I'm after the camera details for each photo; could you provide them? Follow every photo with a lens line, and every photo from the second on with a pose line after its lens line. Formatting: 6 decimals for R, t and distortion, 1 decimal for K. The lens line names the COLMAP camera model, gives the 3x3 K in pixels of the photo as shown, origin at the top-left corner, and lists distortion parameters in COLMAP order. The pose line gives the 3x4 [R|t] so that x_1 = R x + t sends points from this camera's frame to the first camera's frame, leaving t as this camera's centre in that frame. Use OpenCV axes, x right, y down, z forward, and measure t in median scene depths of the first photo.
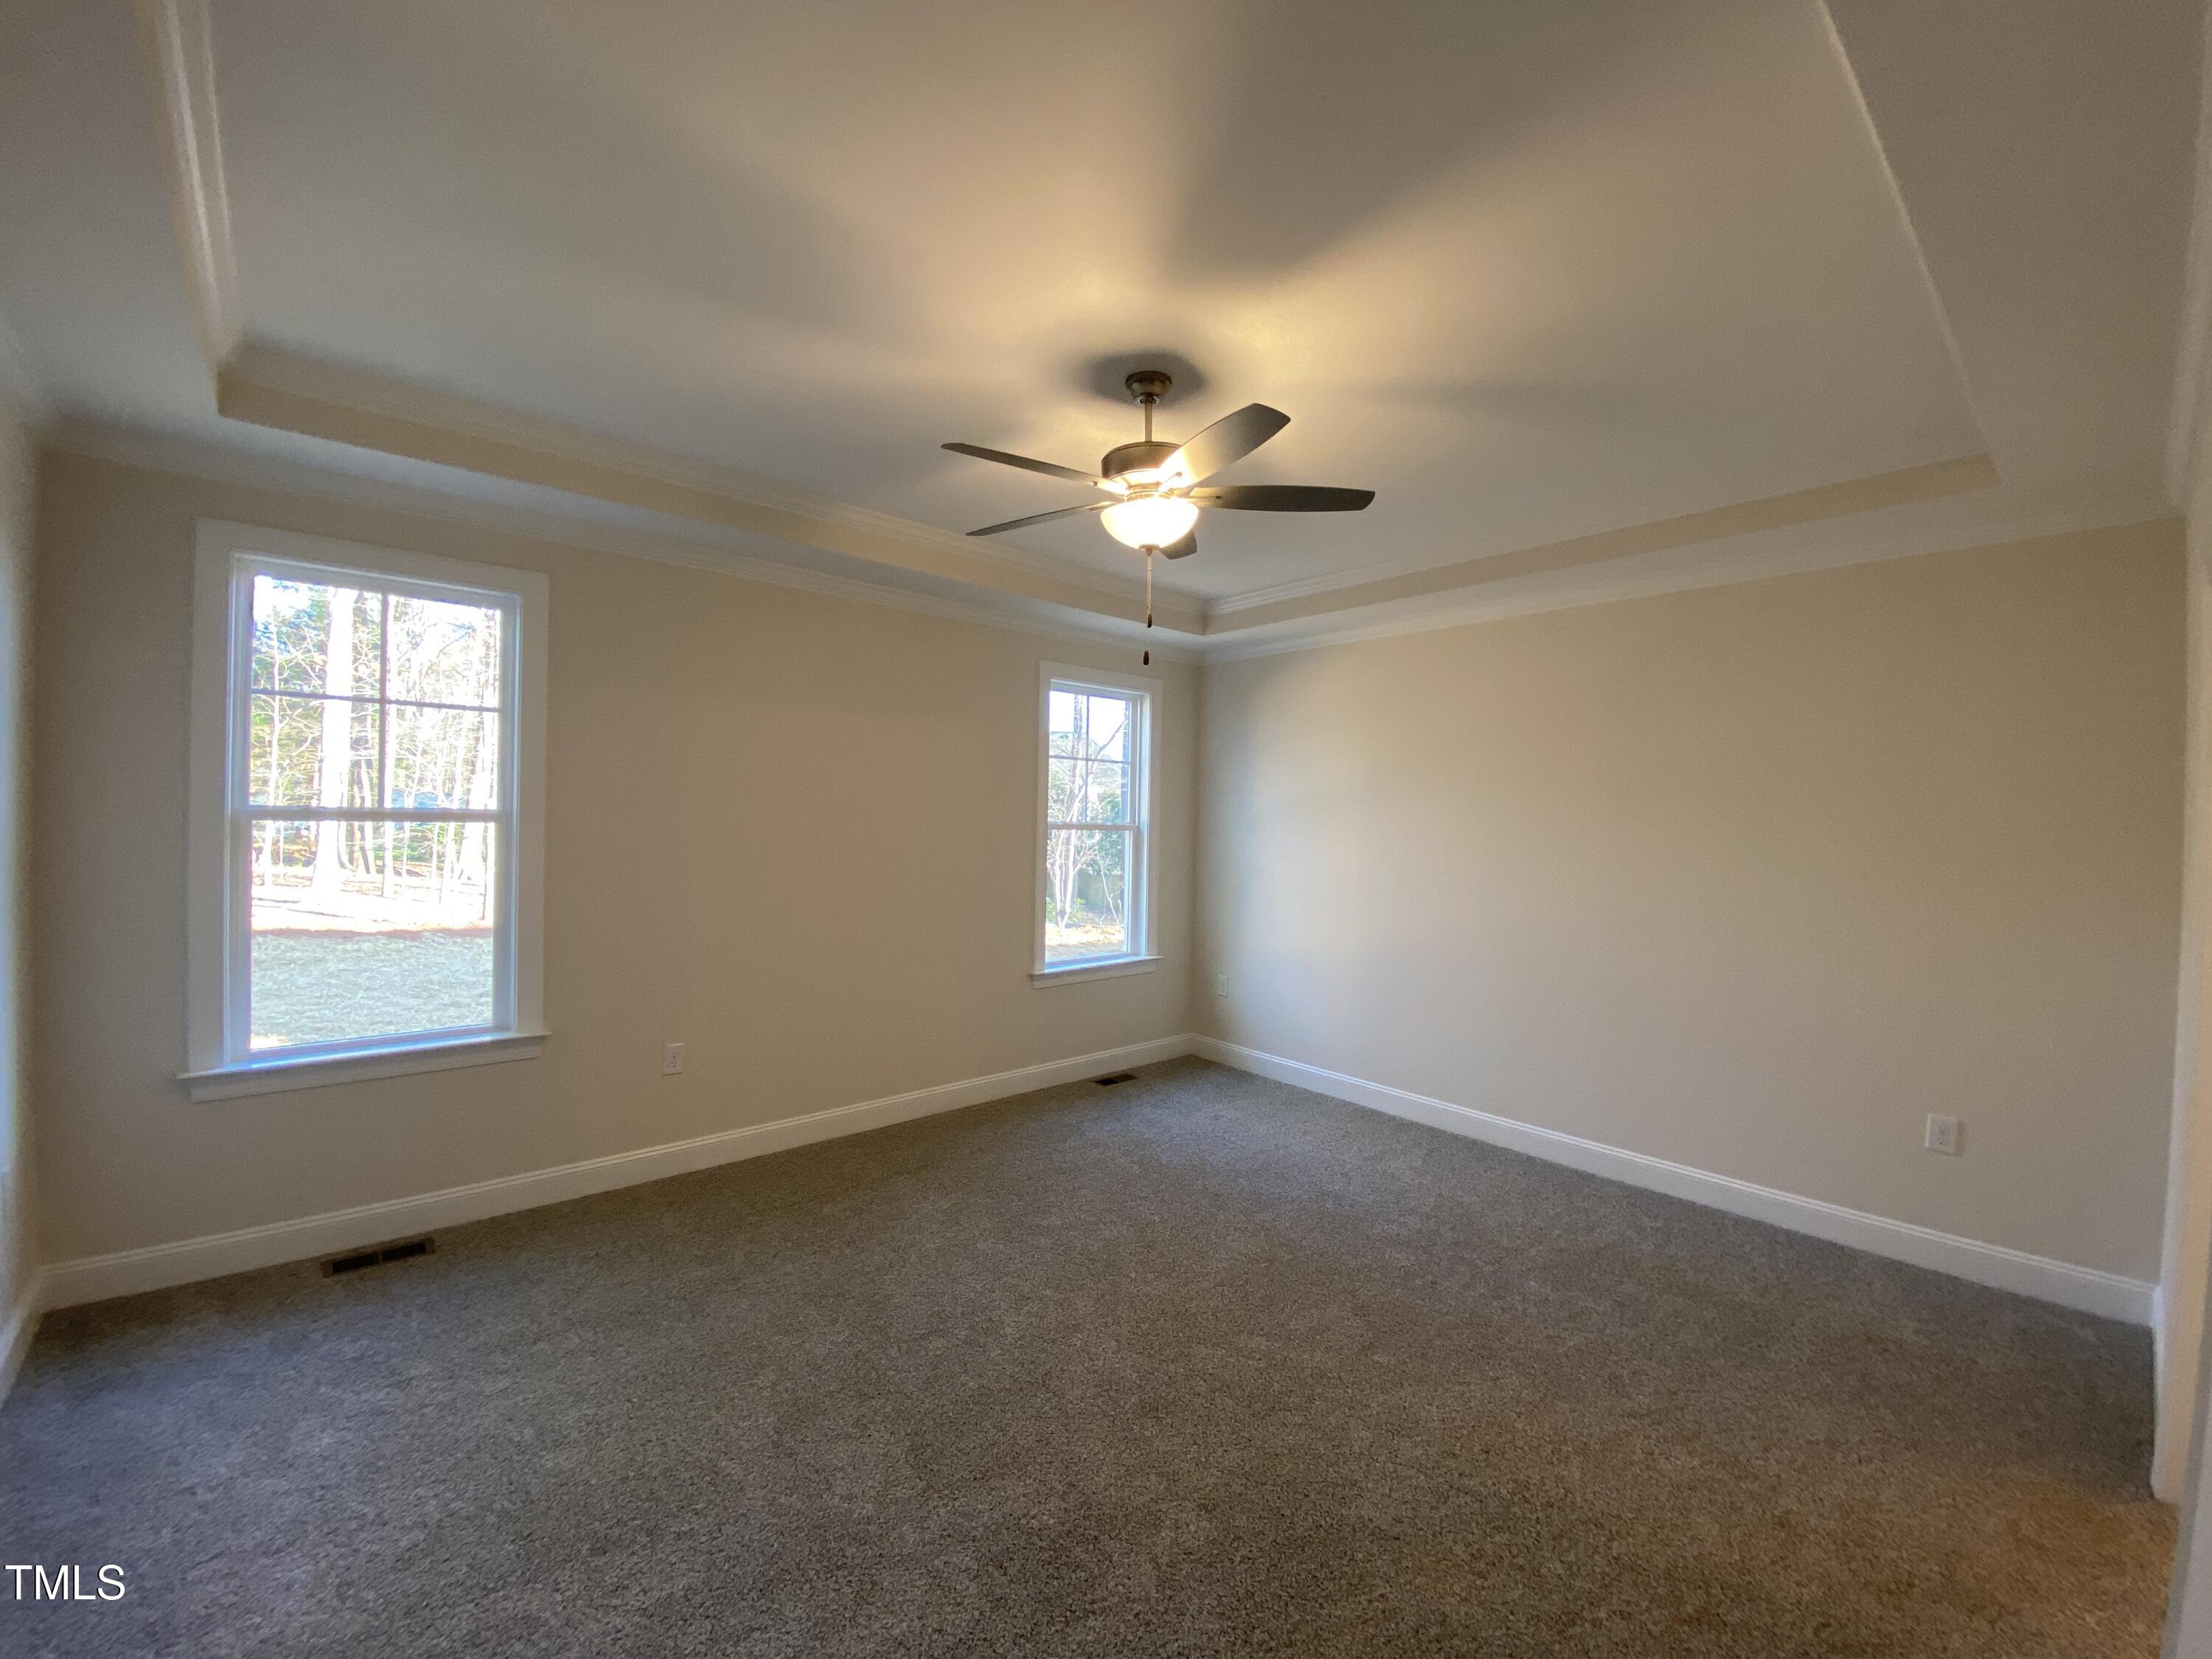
lens RADIAL K [[939.6, 0, 1113.7], [0, 939.6, 818.9], [0, 0, 1]] dist [0.066079, -0.044895]
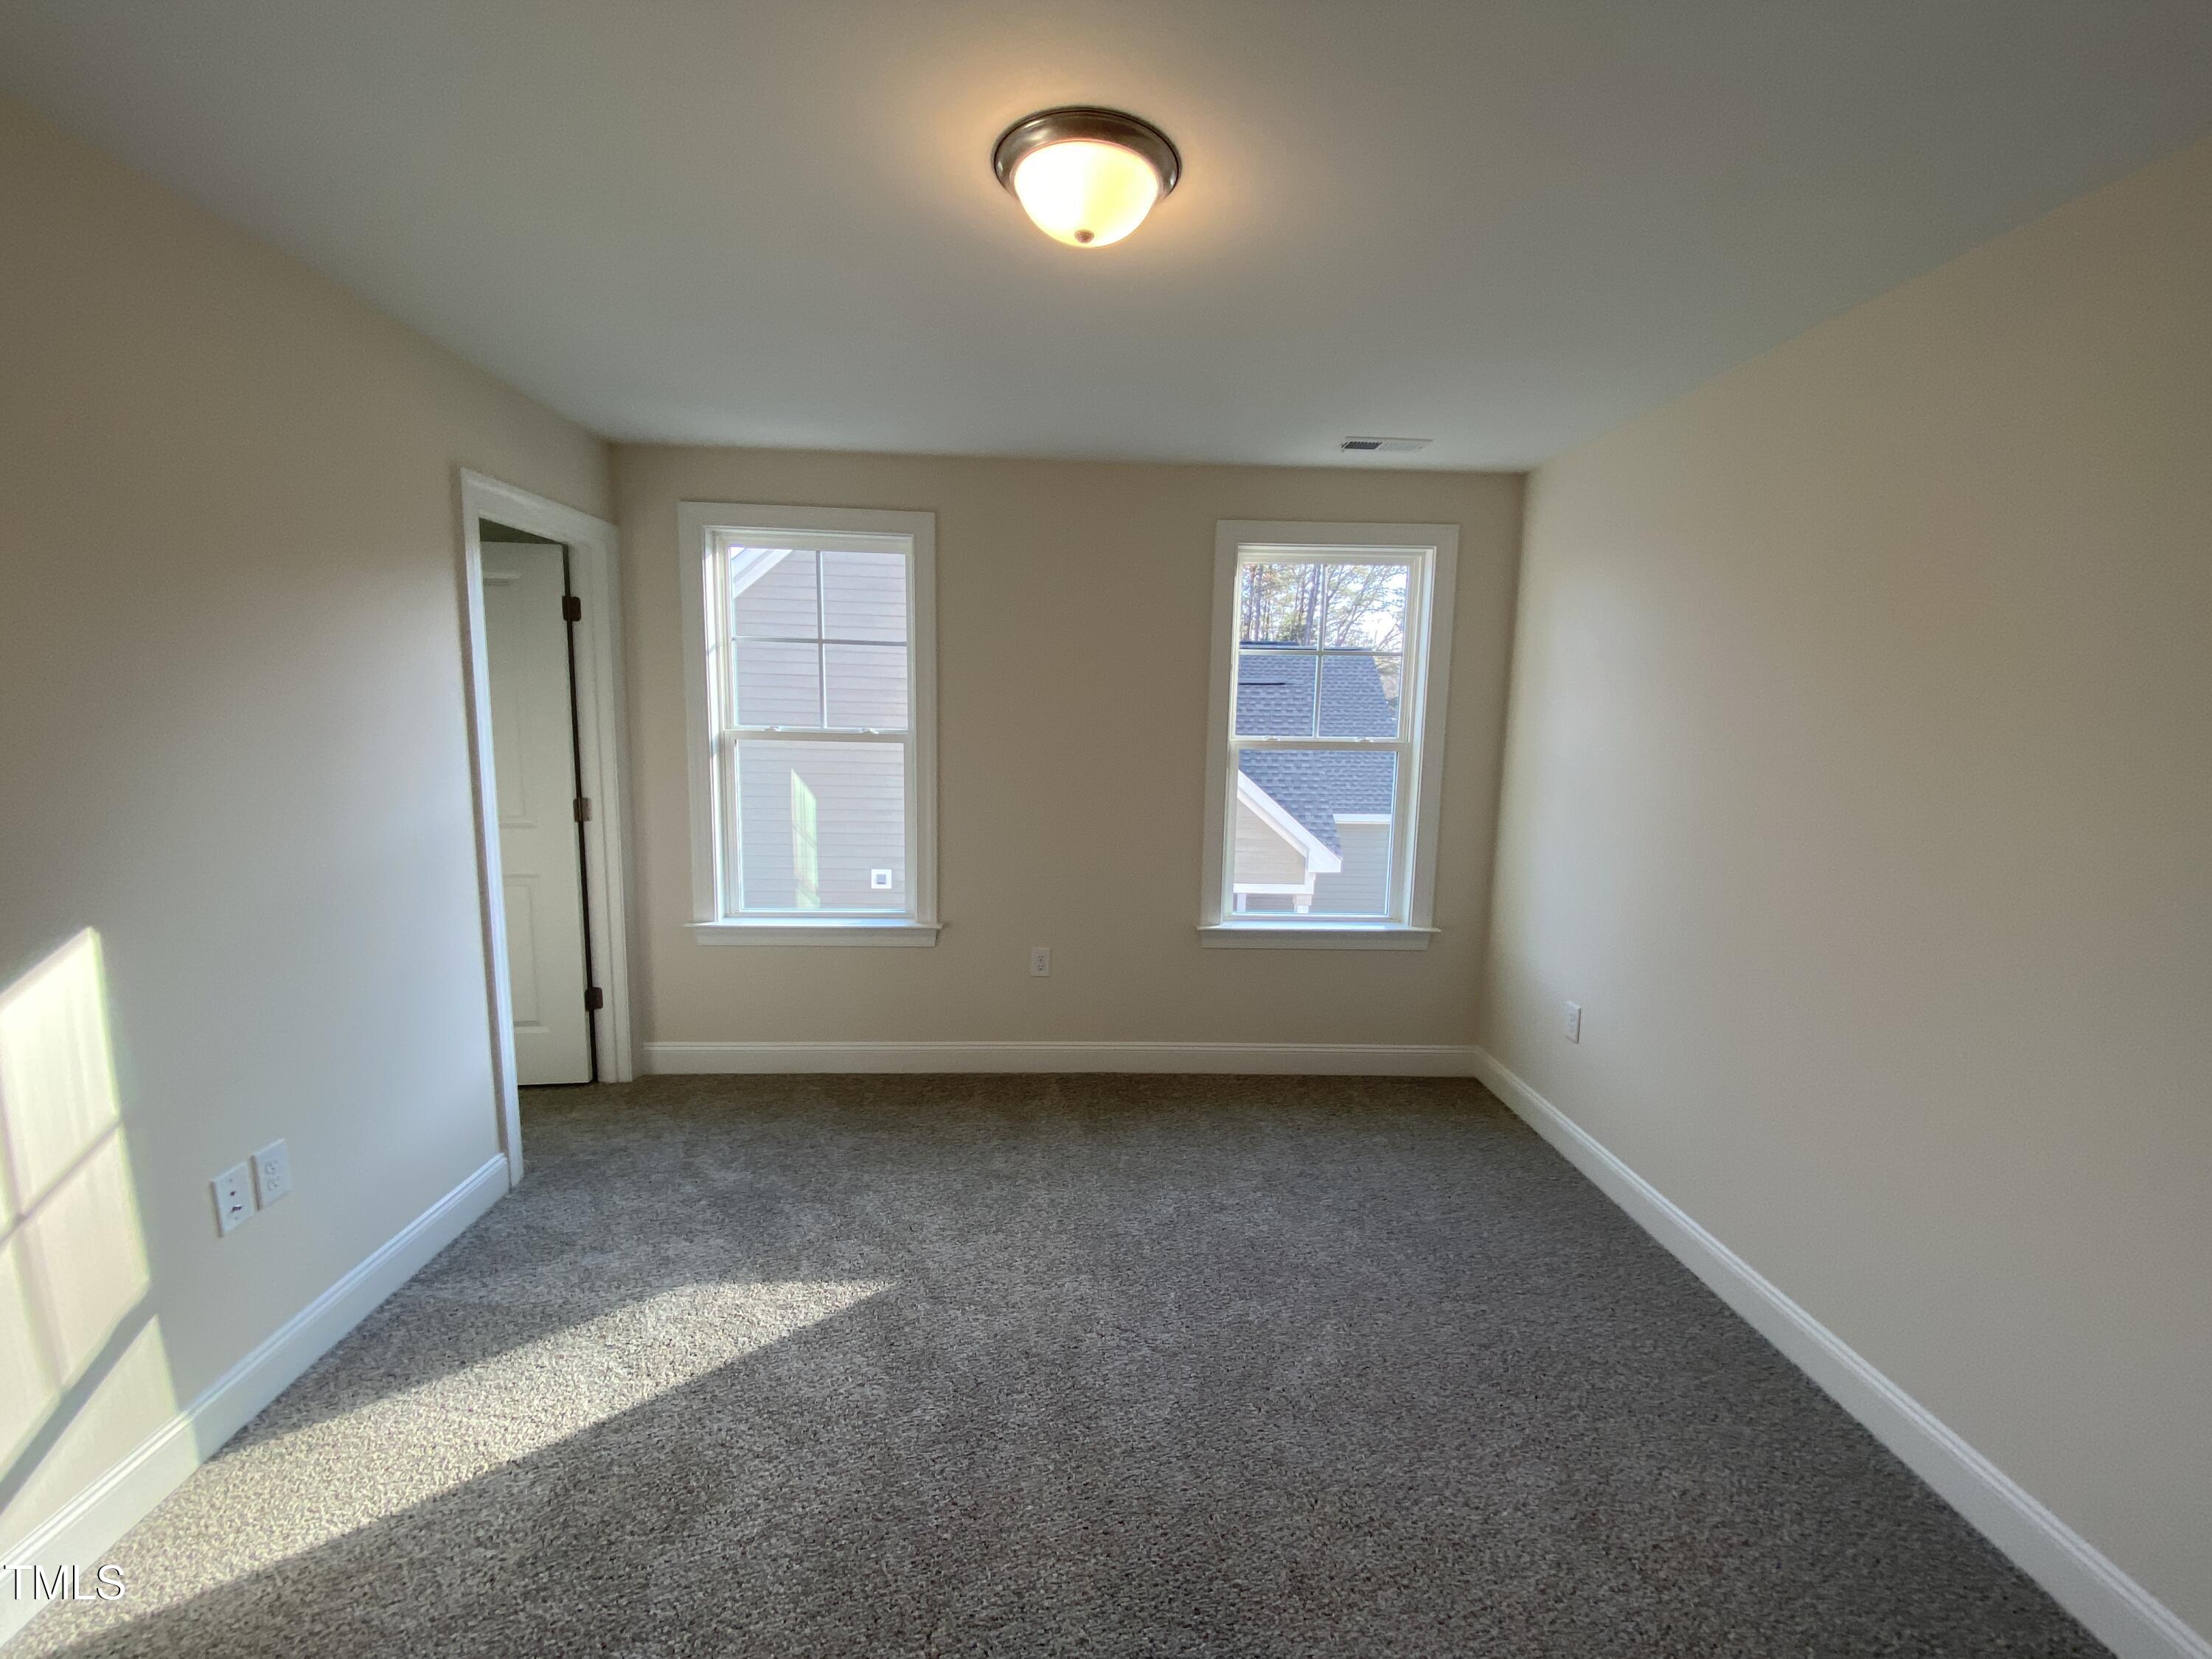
lens RADIAL K [[939.6, 0, 1113.7], [0, 939.6, 818.9], [0, 0, 1]] dist [0.066079, -0.044895]
pose [[0.786658, 0.049664, -0.615388, 0.296319], [-0.009541, 0.997618, 0.068315, 0.016965], [0.617315, -0.047869, 0.785259, 0.295938]]
